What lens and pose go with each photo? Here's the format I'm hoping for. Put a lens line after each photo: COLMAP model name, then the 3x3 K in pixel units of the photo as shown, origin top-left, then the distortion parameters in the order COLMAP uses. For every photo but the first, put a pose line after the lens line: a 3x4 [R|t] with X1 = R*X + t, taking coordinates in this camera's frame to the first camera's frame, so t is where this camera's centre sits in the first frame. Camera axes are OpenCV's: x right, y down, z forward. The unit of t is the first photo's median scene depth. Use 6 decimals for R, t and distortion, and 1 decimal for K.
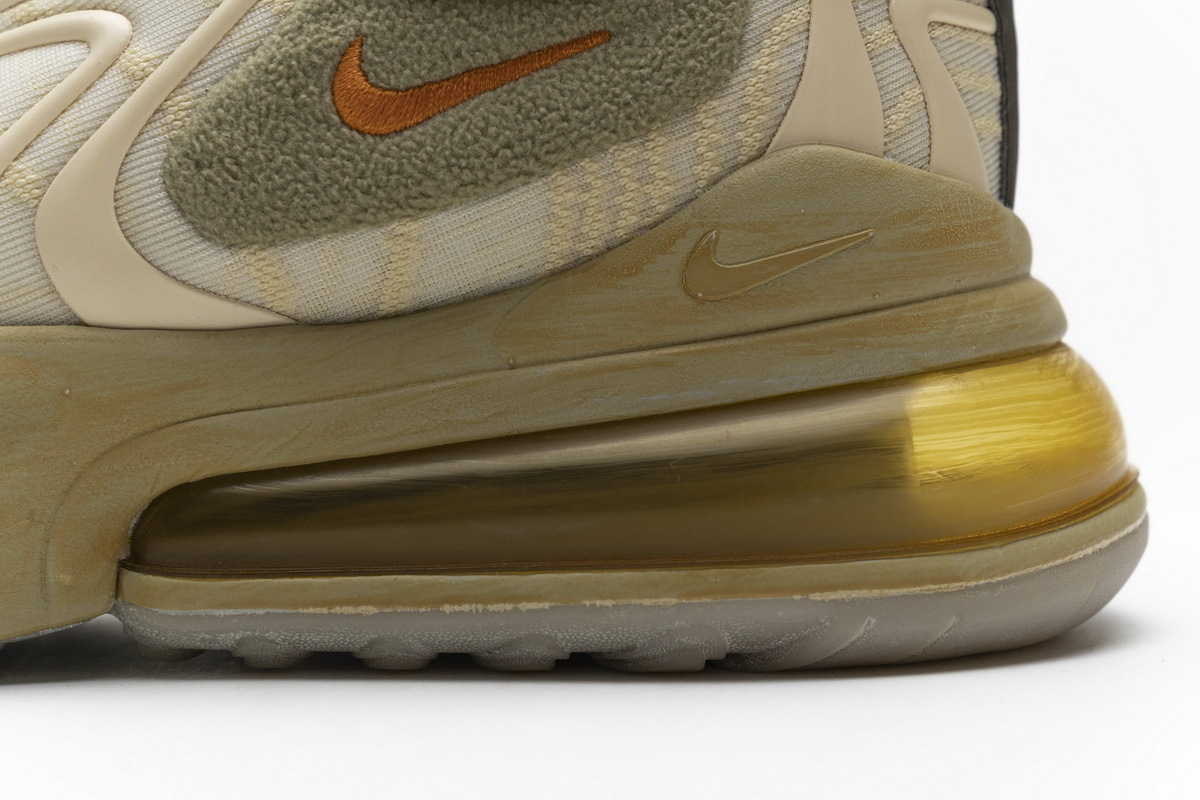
lens RADIAL K [[2254.1, 0, 599.0], [0, 2254.1, 397.9], [0, 0, 1]] dist [-0.000809, 0.000000]
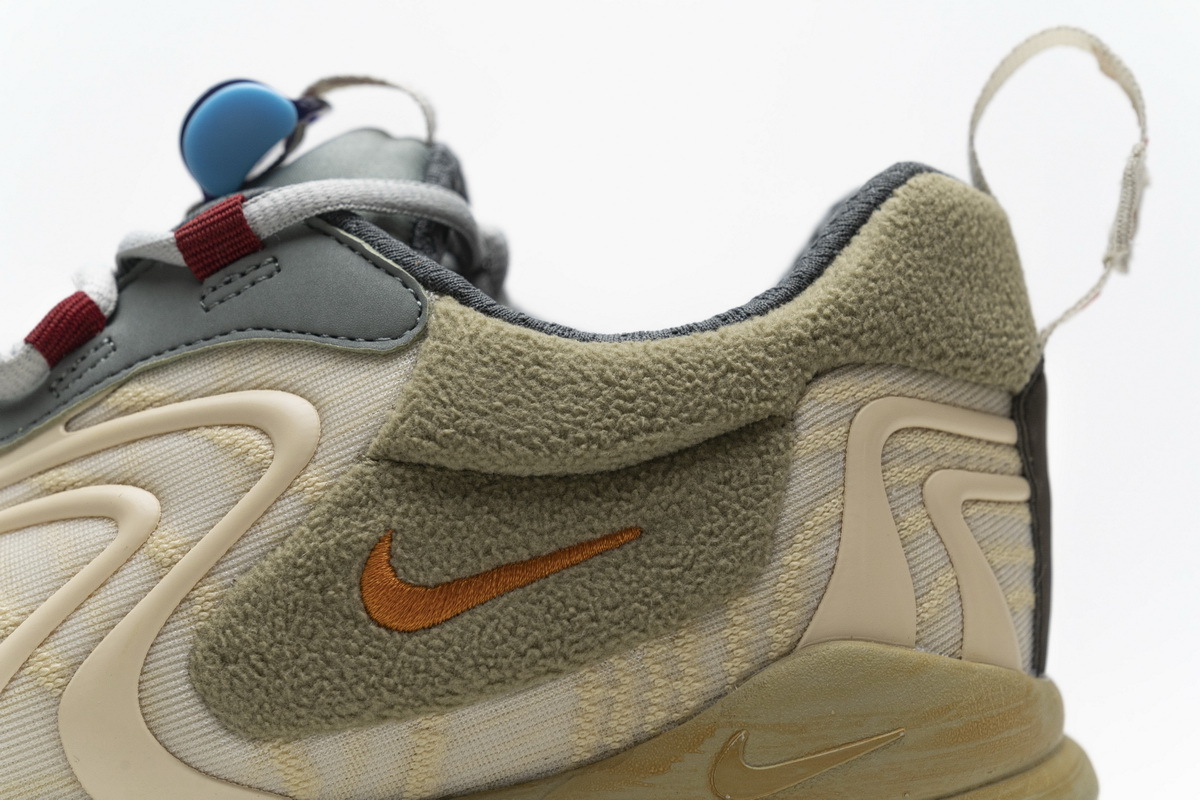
lens RADIAL K [[2254.1, 0, 602.1], [0, 2254.1, 397.4], [0, 0, 1]] dist [-0.000809, 0.000000]
pose [[0.999810, 0.016993, -0.009500, -0.003884], [-0.017331, 0.999176, -0.036713, -0.182957], [0.008868, 0.036871, 0.999281, 0.005911]]
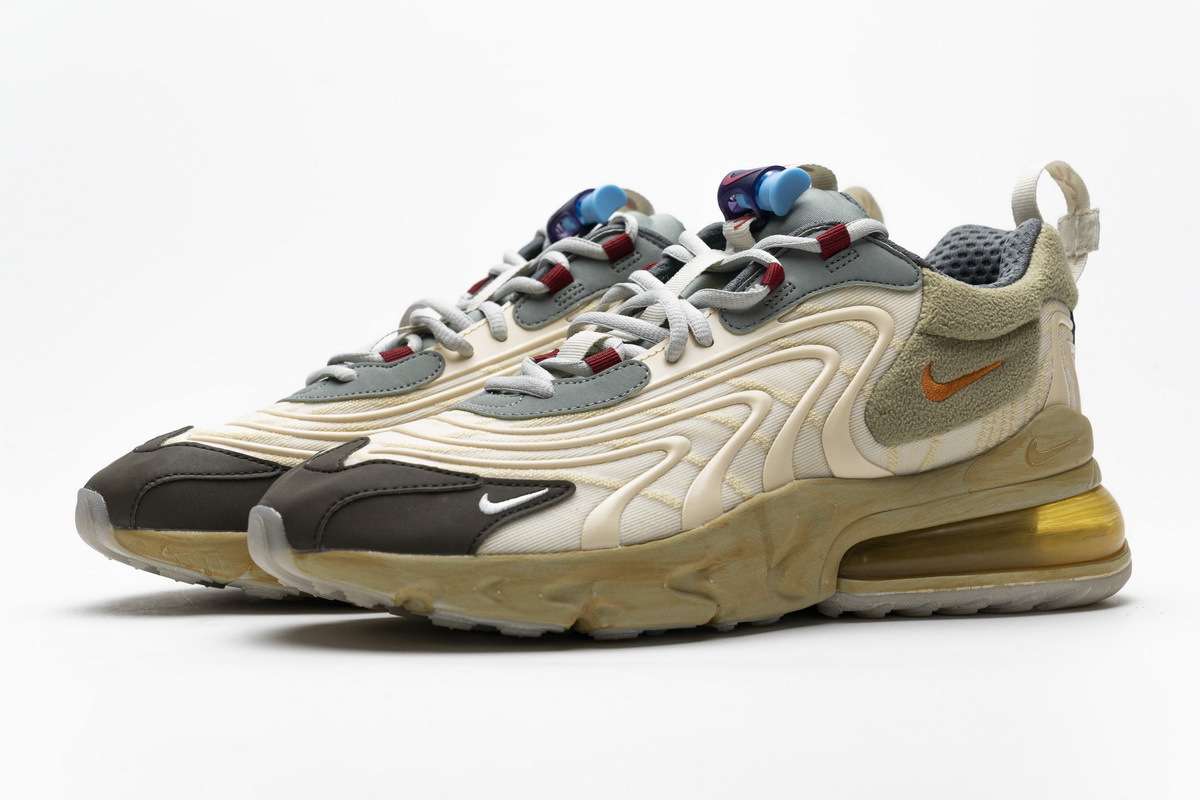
lens RADIAL K [[2254.1, 0, 600.8], [0, 2254.1, 405.0], [0, 0, 1]] dist [-0.000809, 0.000000]
pose [[0.868755, 0.006406, 0.495201, -1.653324], [0.003719, 0.999804, -0.019458, -0.064353], [-0.495228, 0.018746, 0.868561, -0.989787]]
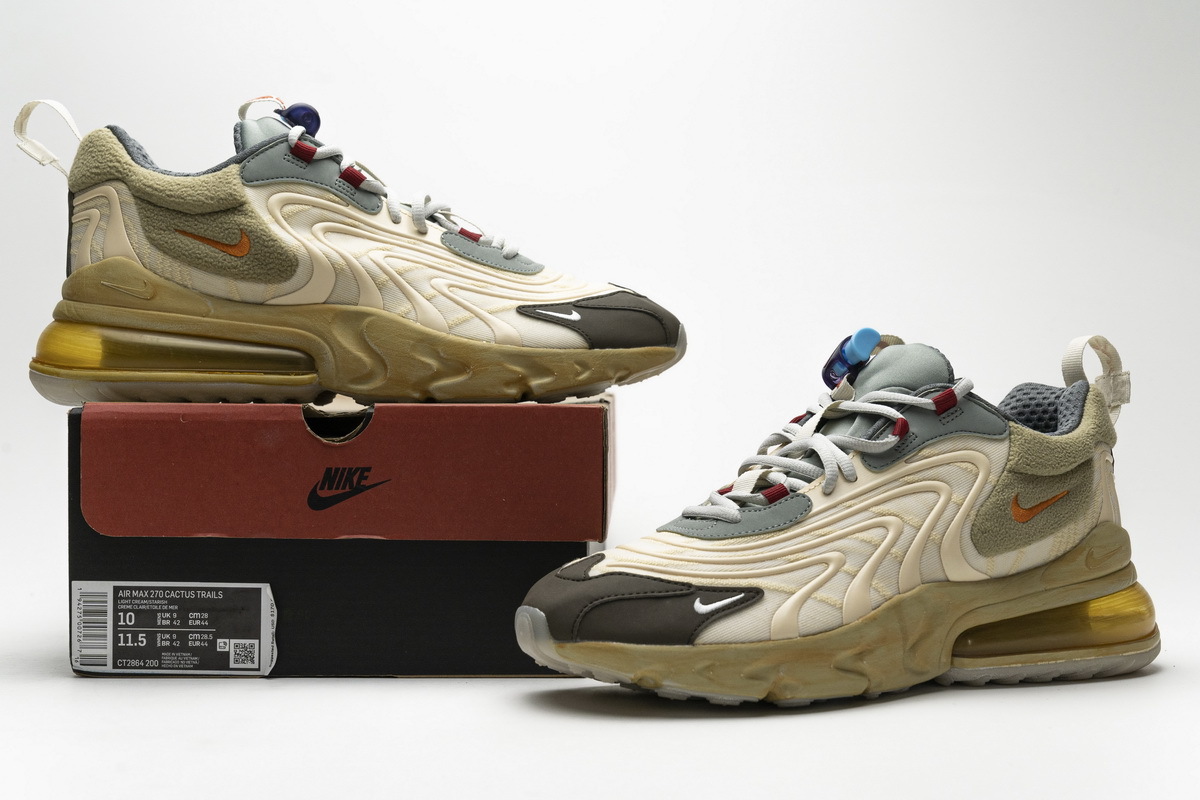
lens RADIAL K [[1765.7, 0, 604.1], [0, 1765.7, 408.2], [0, 0, 1]] dist [-0.018224, 0.000000]
pose [[0.869726, 0.020436, 0.493111, -1.914685], [0.005788, 0.998651, -0.051595, -0.153039], [-0.493500, 0.047728, 0.868435, -0.967147]]
